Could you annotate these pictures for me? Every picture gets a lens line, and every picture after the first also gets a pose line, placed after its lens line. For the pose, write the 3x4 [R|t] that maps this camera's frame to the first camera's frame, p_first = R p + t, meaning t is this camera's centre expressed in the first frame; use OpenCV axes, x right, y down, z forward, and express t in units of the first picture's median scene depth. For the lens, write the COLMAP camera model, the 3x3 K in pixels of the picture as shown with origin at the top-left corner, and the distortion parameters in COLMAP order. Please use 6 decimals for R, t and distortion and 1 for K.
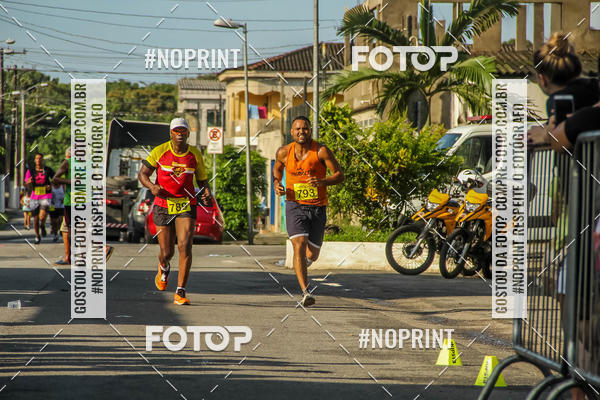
lens RADIAL K [[1298.1, 0, 309.5], [0, 1298.1, 211.0], [0, 0, 1]] dist [0.295427, 0.103037]
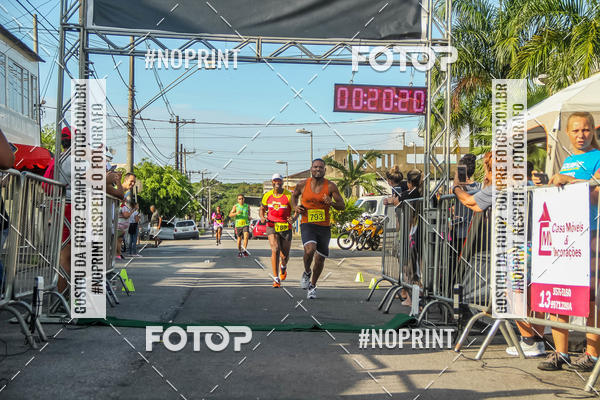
lens RADIAL K [[1397.5, 0, 297.2], [0, 1397.5, 203.8], [0, 0, 1]] dist [0.349639, 0.176909]
pose [[0.999390, -0.011446, -0.032991, 0.073032], [0.010842, 0.999771, -0.018431, 0.004163], [0.033194, 0.018062, 0.999286, -2.047995]]
